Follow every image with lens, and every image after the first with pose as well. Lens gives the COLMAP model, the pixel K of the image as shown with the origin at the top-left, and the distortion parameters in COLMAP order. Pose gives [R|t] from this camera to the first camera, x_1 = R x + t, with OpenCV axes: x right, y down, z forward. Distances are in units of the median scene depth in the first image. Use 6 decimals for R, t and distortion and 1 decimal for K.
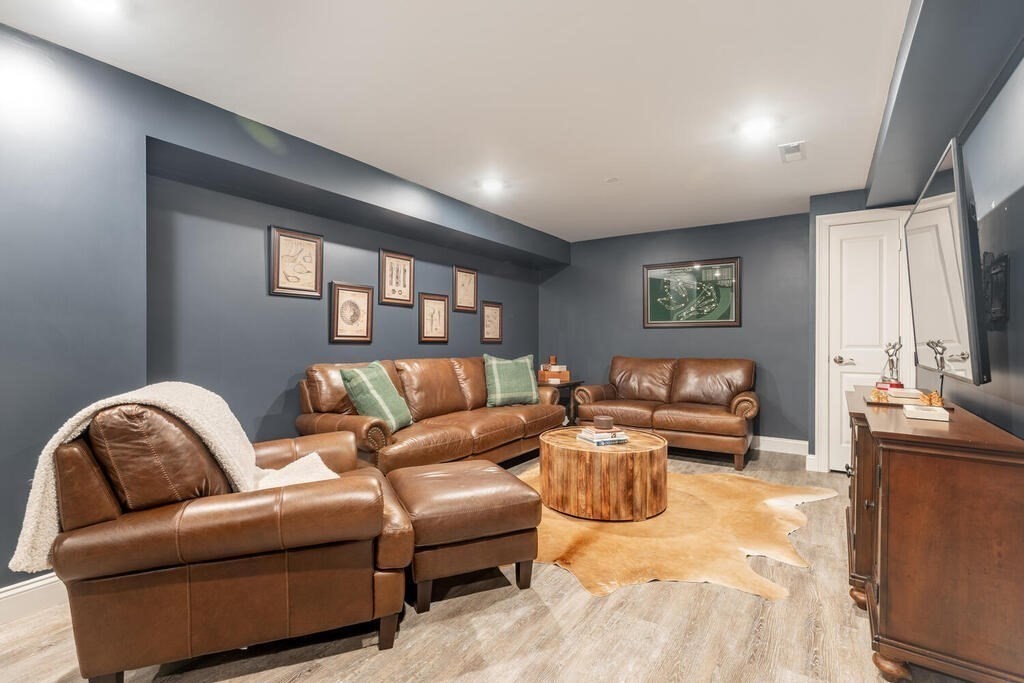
lens RADIAL K [[469.9, 0, 512.0], [0, 469.9, 341.5], [0, 0, 1]] dist [0.049029, 0.000193]
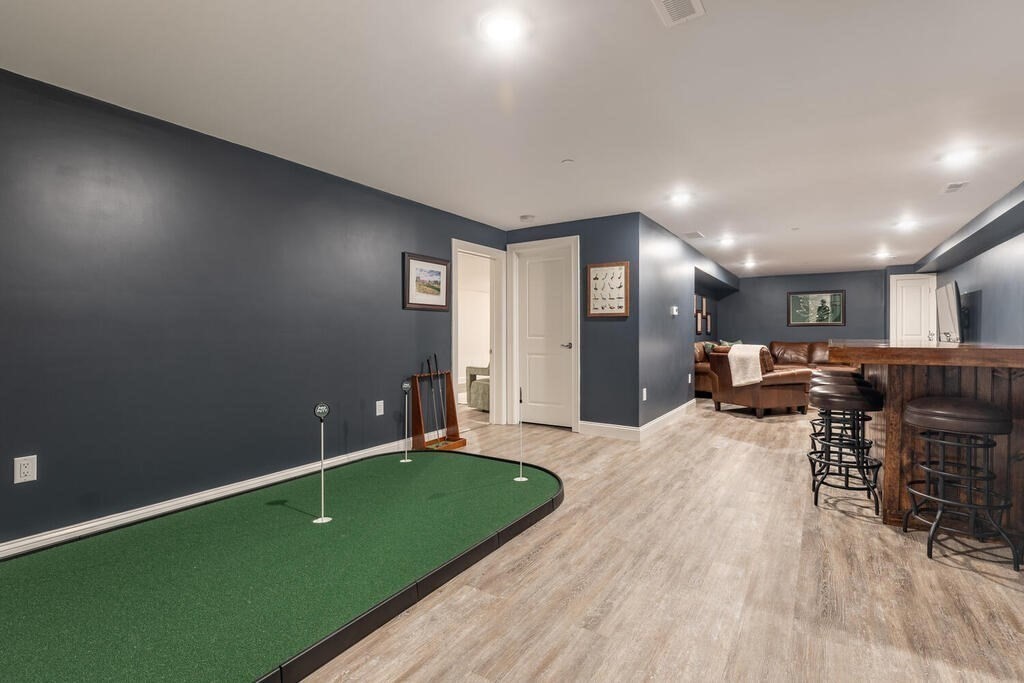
lens RADIAL K [[465.8, 0, 512.0], [0, 465.8, 341.5], [0, 0, 1]] dist [0.003945, 0.000620]
pose [[0.999998, -0.001920, 0.000842, -0.872705], [0.001908, 0.999901, 0.013923, 0.003773], [-0.000869, -0.013921, 0.999903, -0.902682]]
